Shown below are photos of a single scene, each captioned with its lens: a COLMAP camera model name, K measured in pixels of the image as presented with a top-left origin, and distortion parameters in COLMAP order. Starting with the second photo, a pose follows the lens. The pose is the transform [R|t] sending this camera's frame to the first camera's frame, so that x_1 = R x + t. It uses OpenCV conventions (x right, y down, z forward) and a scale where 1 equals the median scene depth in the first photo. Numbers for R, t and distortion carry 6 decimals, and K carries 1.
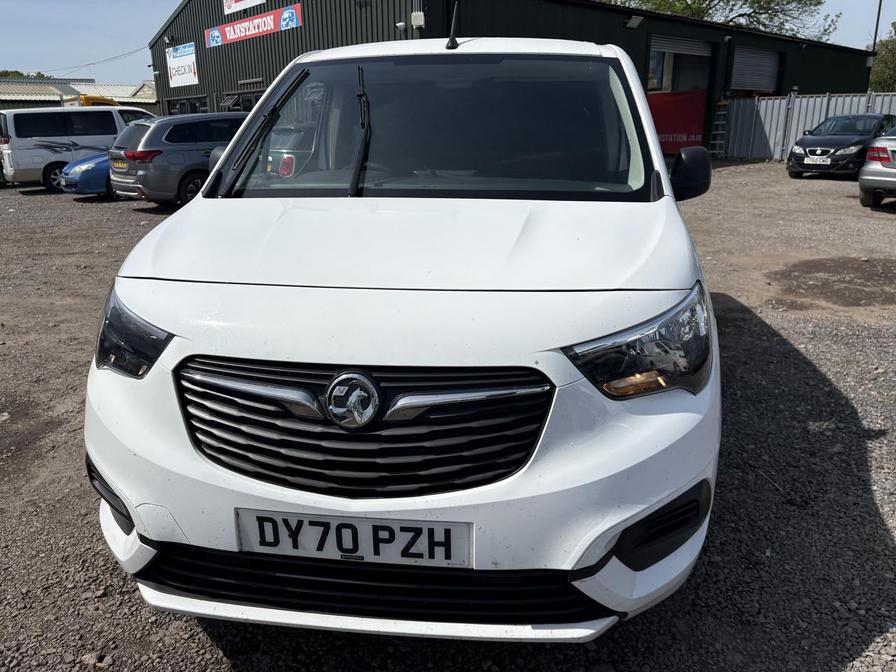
lens RADIAL K [[683.2, 0, 448.3], [0, 683.2, 332.3], [0, 0, 1]] dist [0.033986, -0.021826]
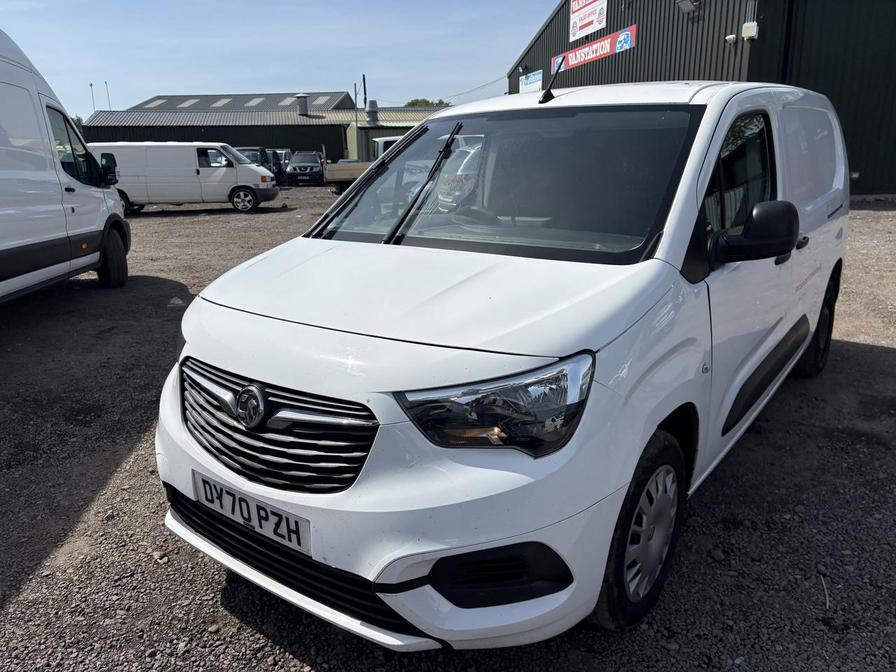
lens RADIAL K [[683.2, 0, 447.1], [0, 683.2, 341.2], [0, 0, 1]] dist [0.033986, -0.021826]
pose [[0.863708, 0.121847, -0.489041, 0.781927], [-0.123766, 0.991901, 0.028551, -0.105389], [0.488559, 0.035867, 0.871793, 0.026279]]
